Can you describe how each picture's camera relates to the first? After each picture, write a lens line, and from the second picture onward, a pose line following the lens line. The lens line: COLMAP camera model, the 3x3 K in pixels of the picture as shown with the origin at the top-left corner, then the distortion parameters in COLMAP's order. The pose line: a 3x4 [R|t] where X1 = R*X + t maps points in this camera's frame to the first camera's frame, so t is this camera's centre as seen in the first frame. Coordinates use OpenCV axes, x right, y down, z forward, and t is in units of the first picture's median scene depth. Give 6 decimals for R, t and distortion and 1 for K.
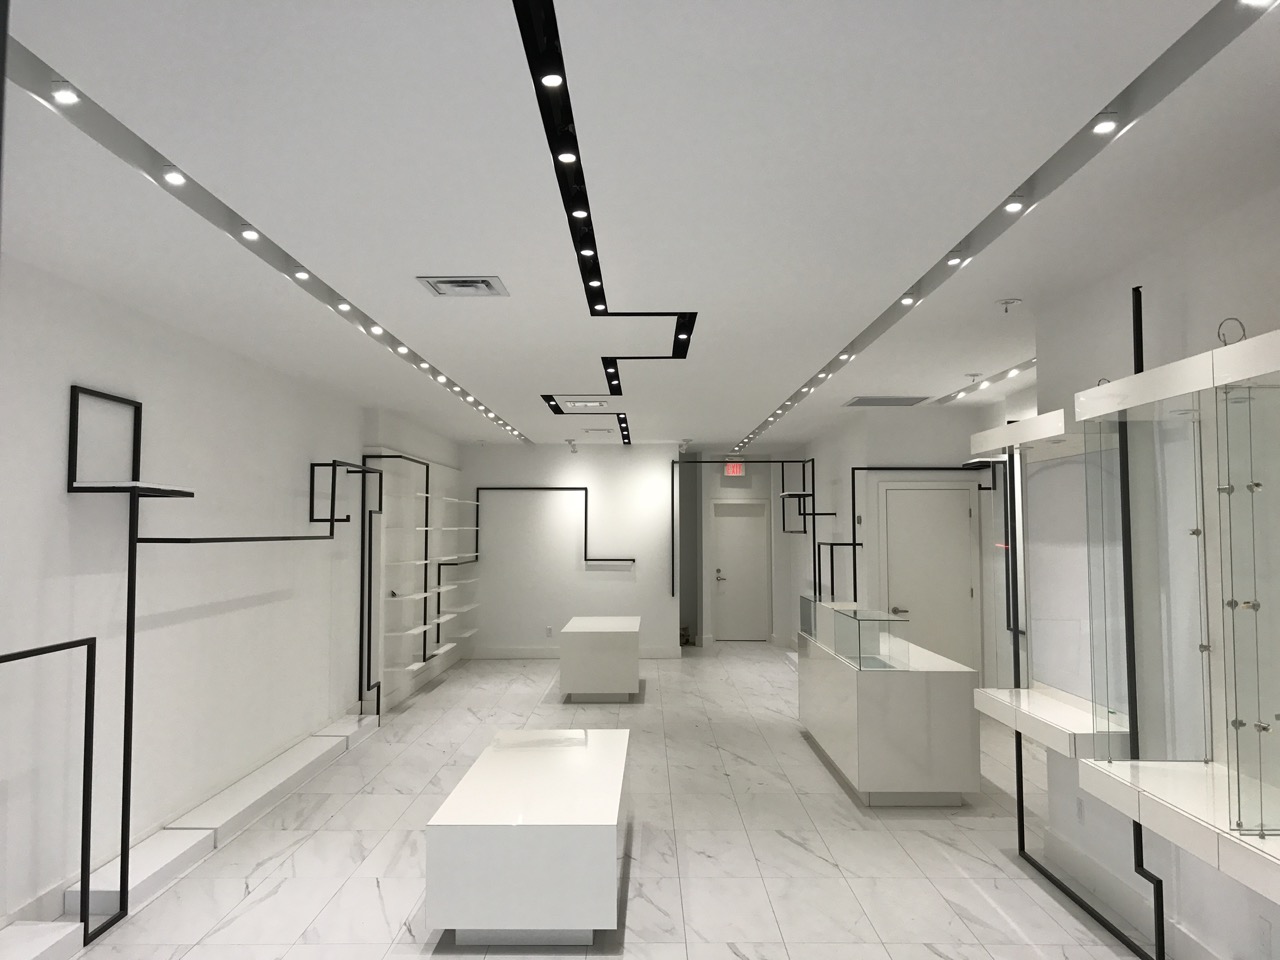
lens RADIAL K [[1031.4, 0, 640.0], [0, 1031.4, 480.0], [0, 0, 1]] dist [0.116741, -0.001776]
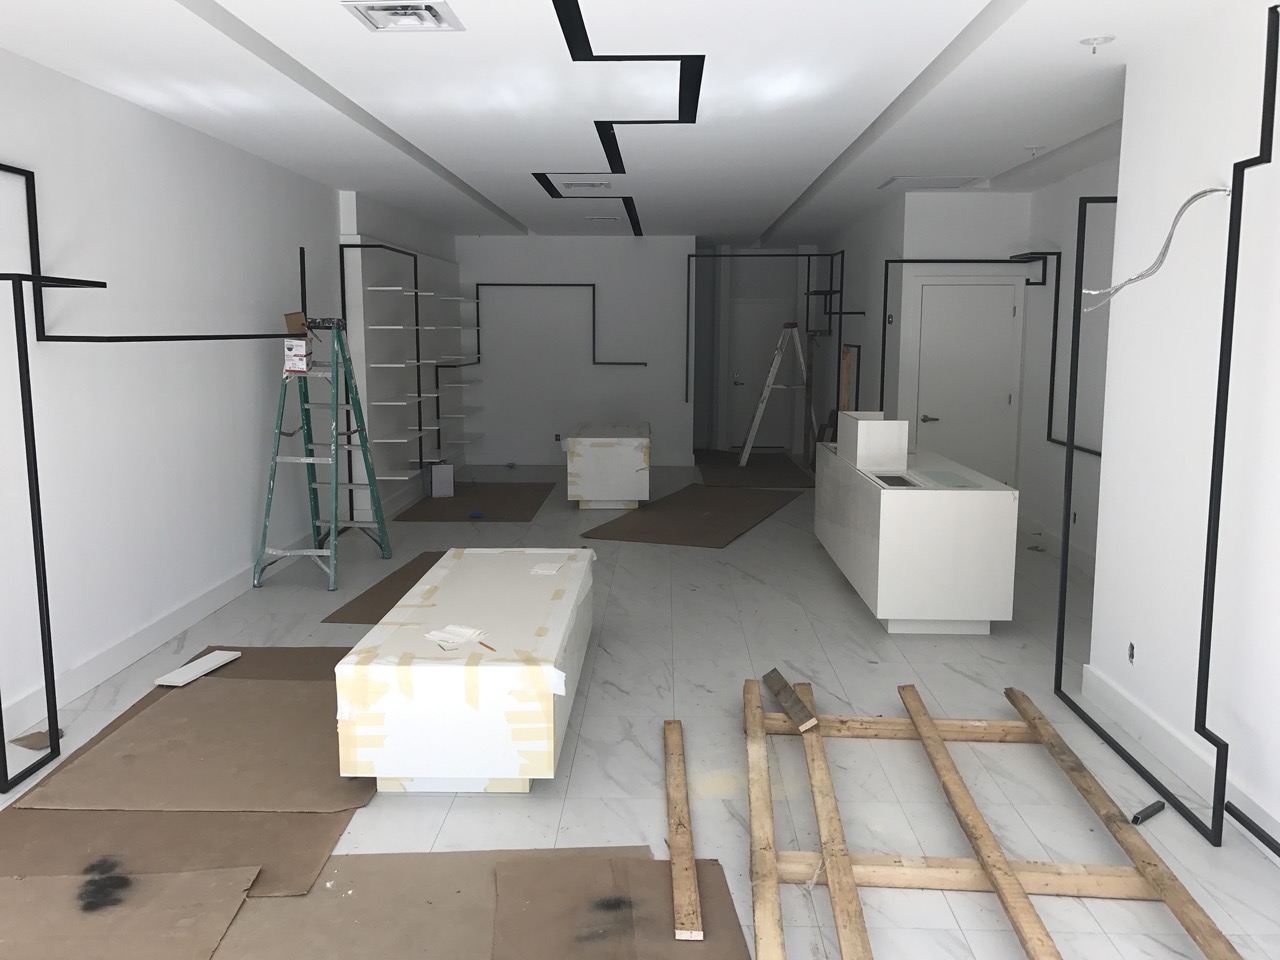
lens RADIAL K [[1034.3, 0, 640.0], [0, 1034.3, 480.0], [0, 0, 1]] dist [0.008554, -0.001642]
pose [[0.999735, 0.006573, -0.022057, 0.015576], [-0.002248, 0.981656, 0.190649, 0.005002], [0.022905, -0.190549, 0.981410, 0.093923]]
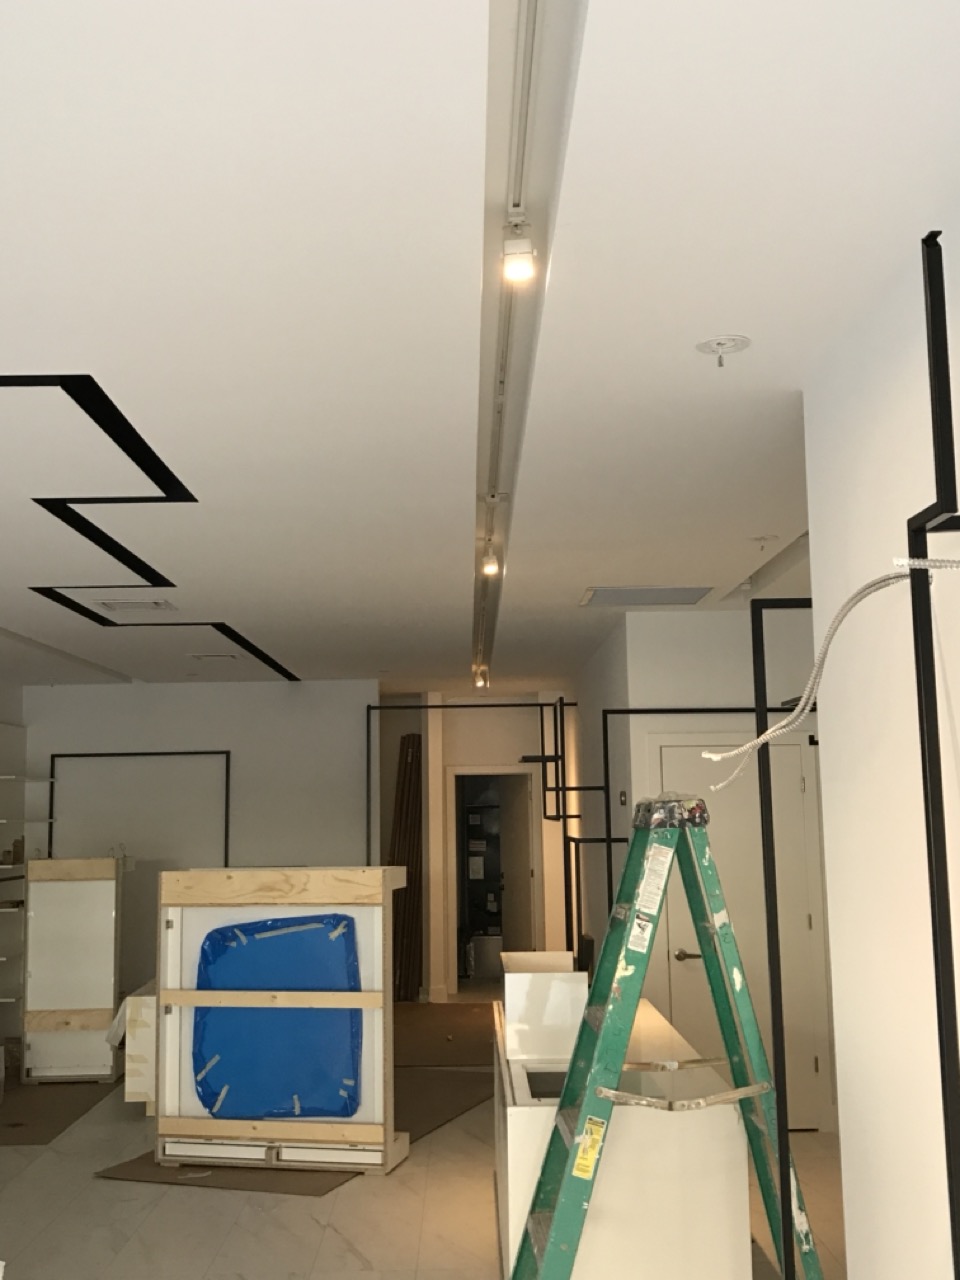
lens RADIAL K [[1384.5, 0, 480.0], [0, 1384.5, 640.0], [0, 0, 1]] dist [0.217773, 0.005185]
pose [[0.999871, -0.011713, 0.011011, 0.137735], [0.012478, 0.997313, -0.072184, 0.005225], [-0.010136, 0.072312, 0.997331, 0.221923]]
